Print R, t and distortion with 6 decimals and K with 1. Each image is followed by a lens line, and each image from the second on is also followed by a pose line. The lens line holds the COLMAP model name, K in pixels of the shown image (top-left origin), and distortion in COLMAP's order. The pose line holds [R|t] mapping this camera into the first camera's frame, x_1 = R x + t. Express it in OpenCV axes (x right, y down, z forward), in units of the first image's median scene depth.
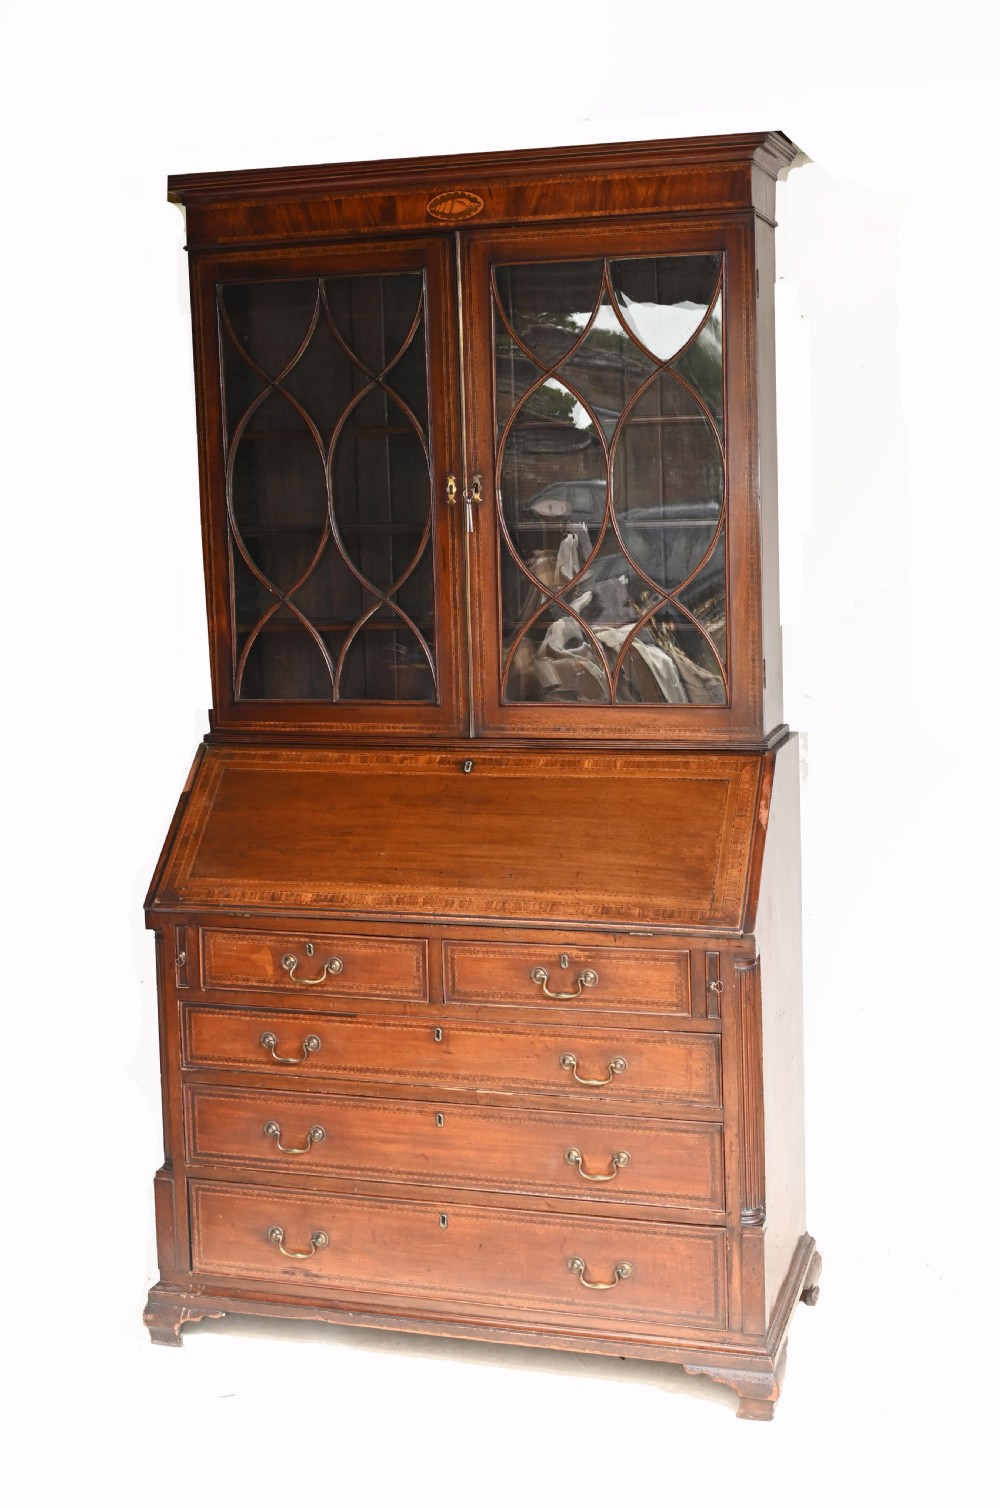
lens RADIAL K [[1936.8, 0, 473.4], [0, 1936.8, 642.7], [0, 0, 1]] dist [0.001783, 0.000000]
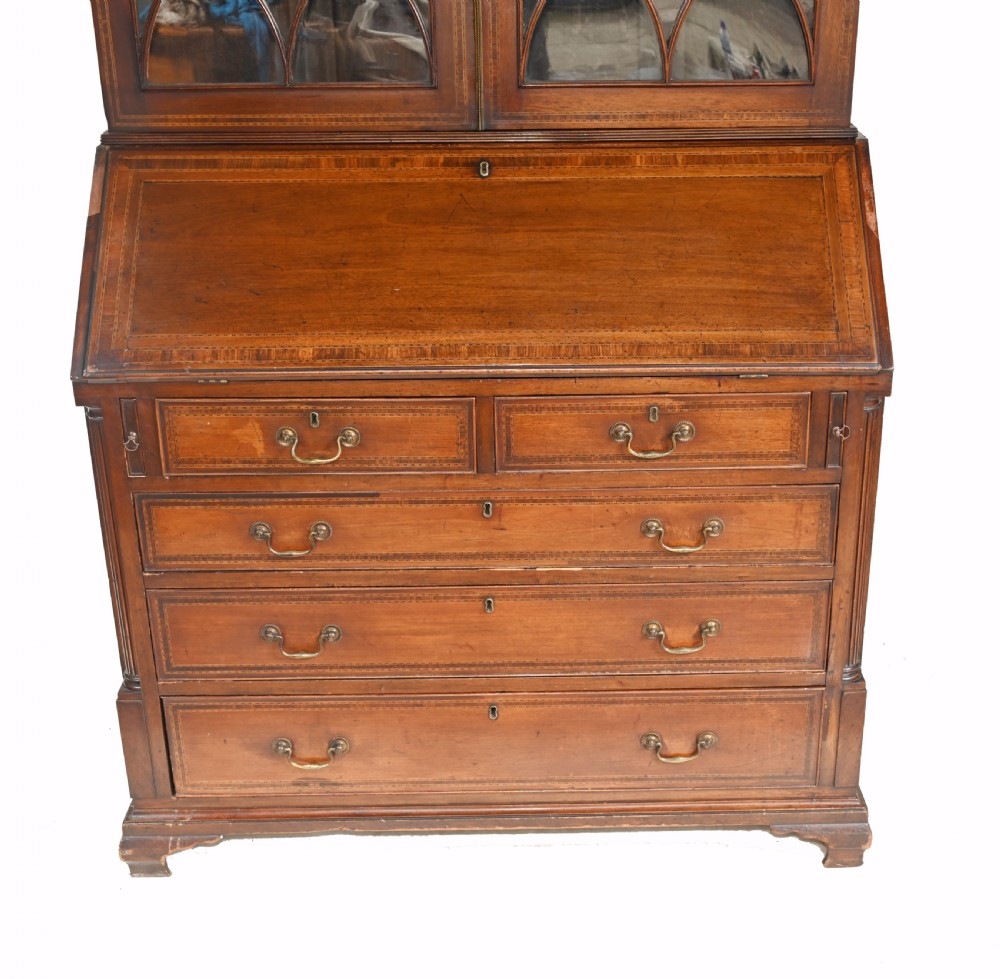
lens RADIAL K [[1466.1, 0, 550.7], [0, 1466.1, 500.8], [0, 0, 1]] dist [0.000972, 0.000000]
pose [[0.945277, -0.108475, 0.307708, -0.180015], [0.005603, 0.948371, 0.317113, 0.003555], [-0.326221, -0.298036, 0.897081, 0.433227]]
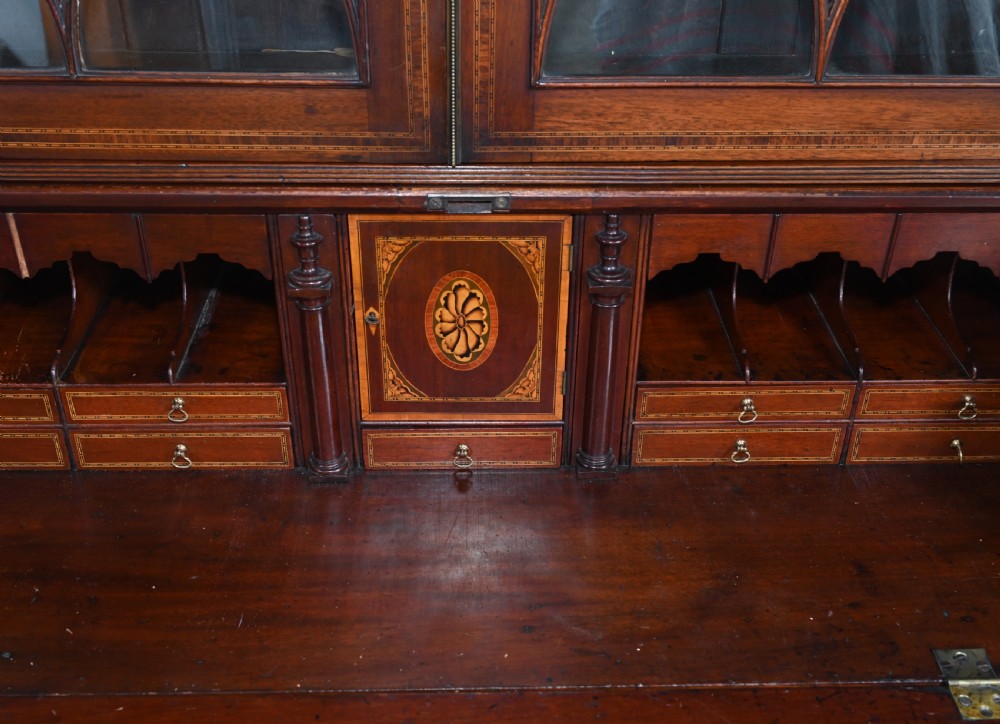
lens RADIAL K [[1116.1, 0, 501.6], [0, 1116.1, 362.2], [0, 0, 1]] dist [0.002598, 0.000000]
pose [[0.939628, -0.145193, 0.309869, -0.073792], [-0.013973, 0.888489, 0.458685, -0.023131], [-0.341913, -0.435323, 0.832820, 0.815800]]
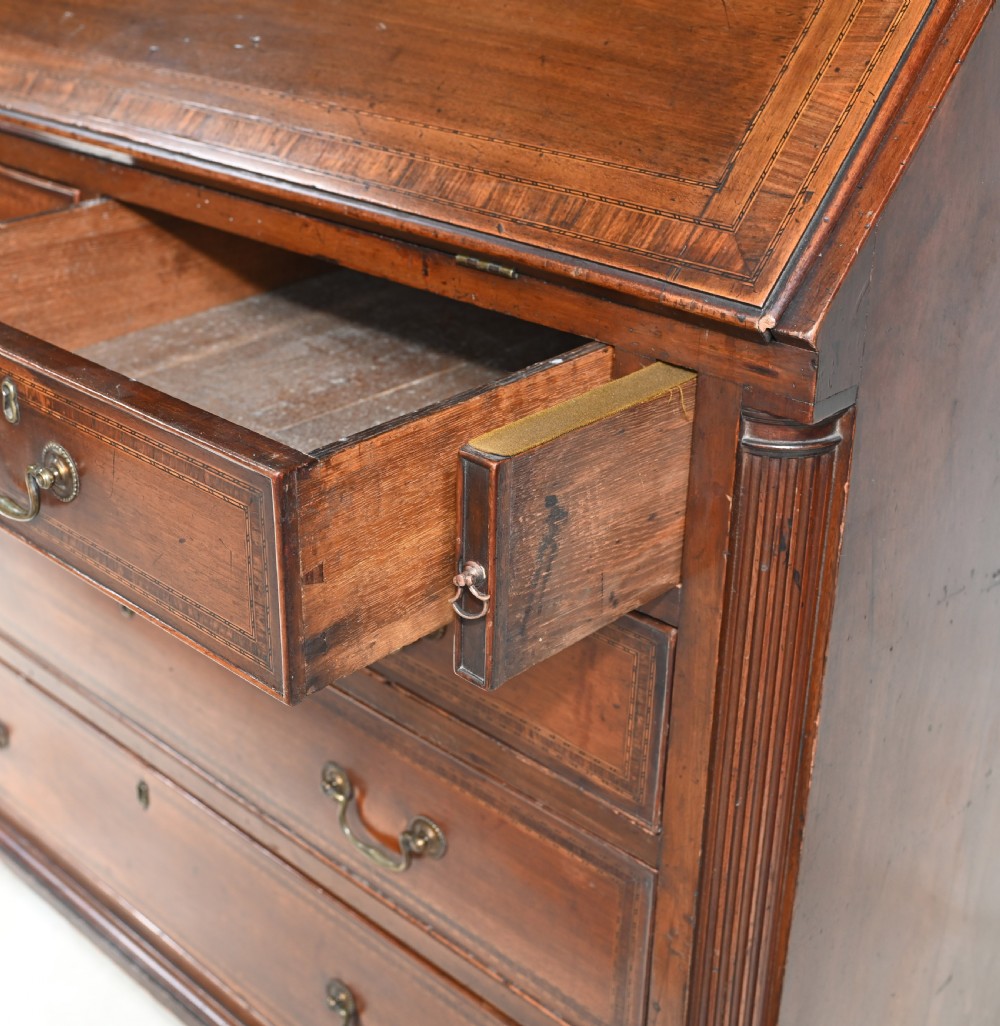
lens RADIAL K [[1504.2, 0, 341.3], [0, 1504.2, 486.6], [0, 0, 1]] dist [0.000972, 0.000000]
pose [[0.871183, 0.220222, -0.438796, 0.169582], [-0.045938, 0.926398, 0.373734, 0.089776], [0.488804, -0.305433, 0.817179, 0.741465]]
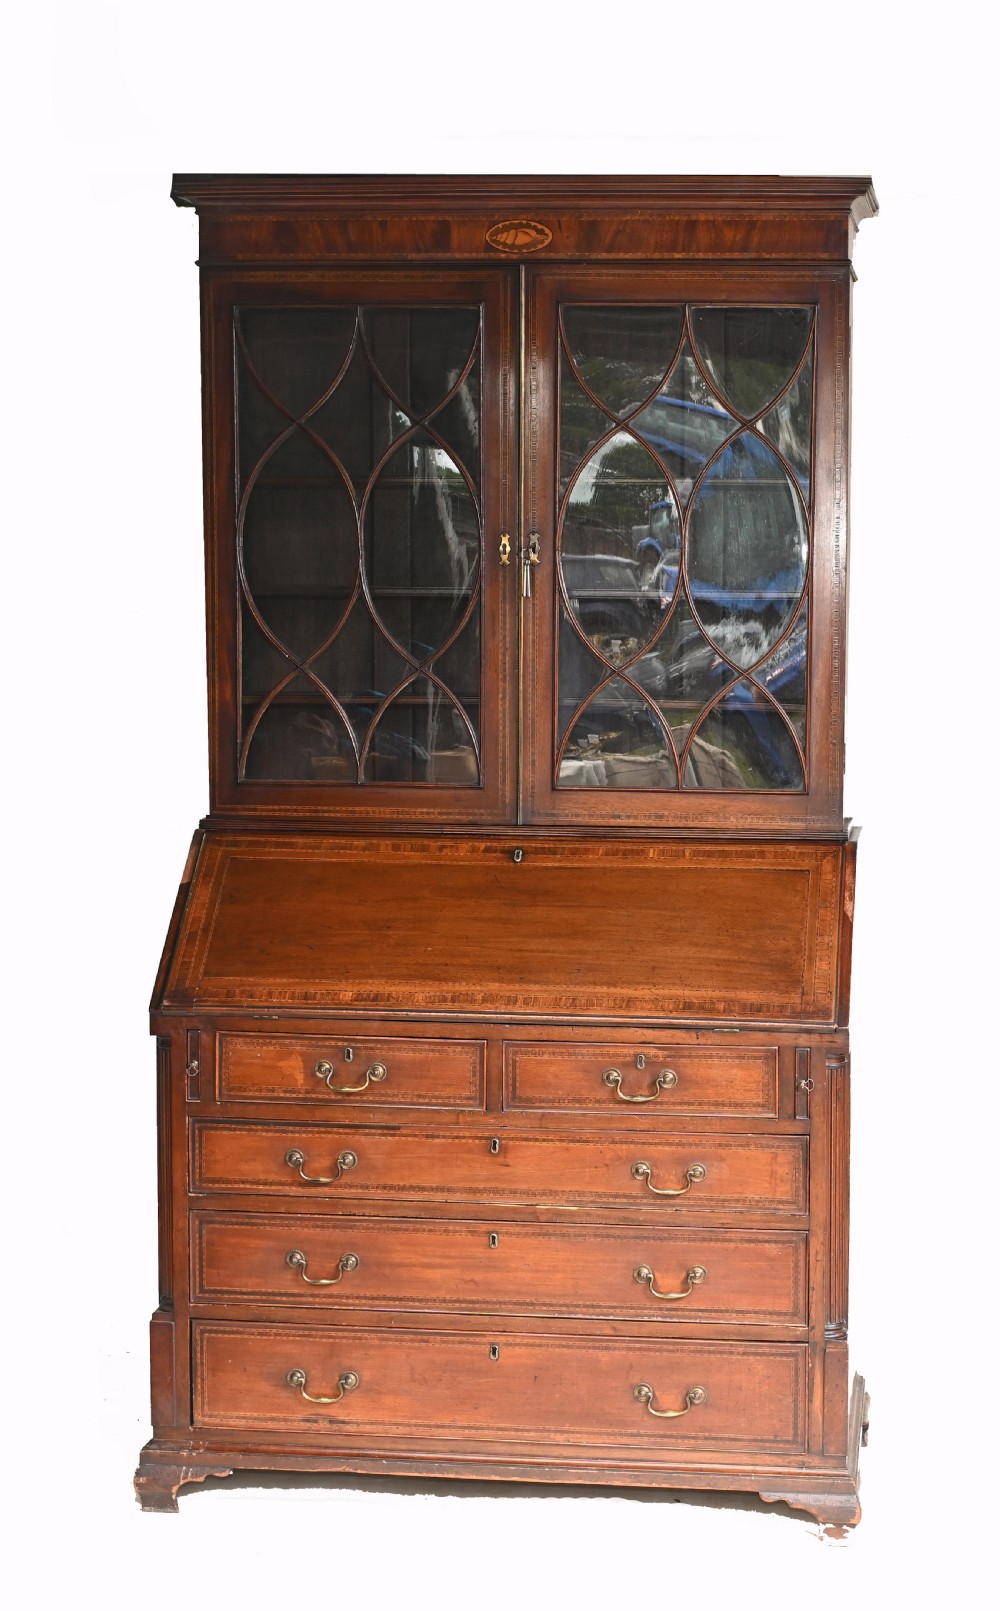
lens RADIAL K [[2636.5, 0, 678.1], [0, 2636.5, 775.5], [0, 0, 1]] dist [0.005830, 0.000000]
pose [[0.977947, 0.021198, 0.207777, -0.192299], [-0.019520, 0.999758, -0.010125, 0.038801], [-0.207941, 0.005845, 0.978124, -0.227064]]
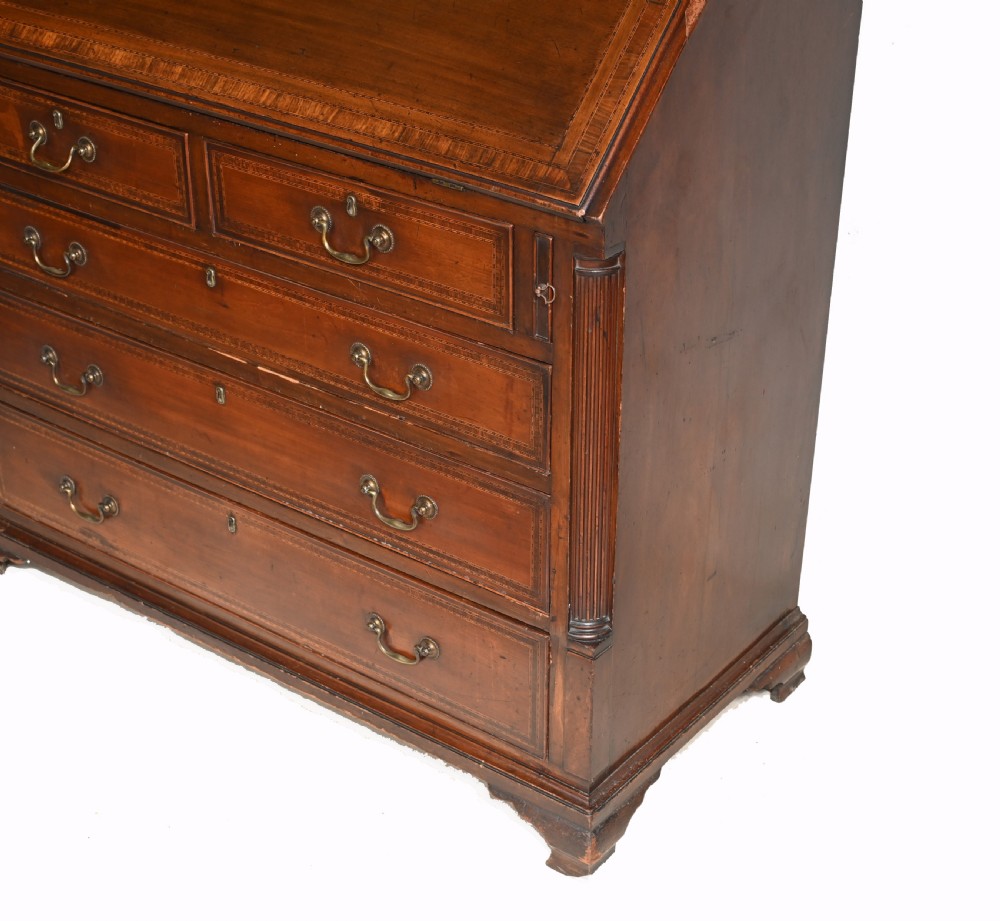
lens RADIAL K [[1668.0, 0, 647.7], [0, 1668.0, 564.9], [0, 0, 1]] dist [-0.010623, 0.000000]
pose [[0.959363, 0.204955, -0.193951, 0.256868], [-0.096766, 0.884620, 0.456163, 0.011792], [0.265066, -0.418858, 0.868504, 0.488536]]
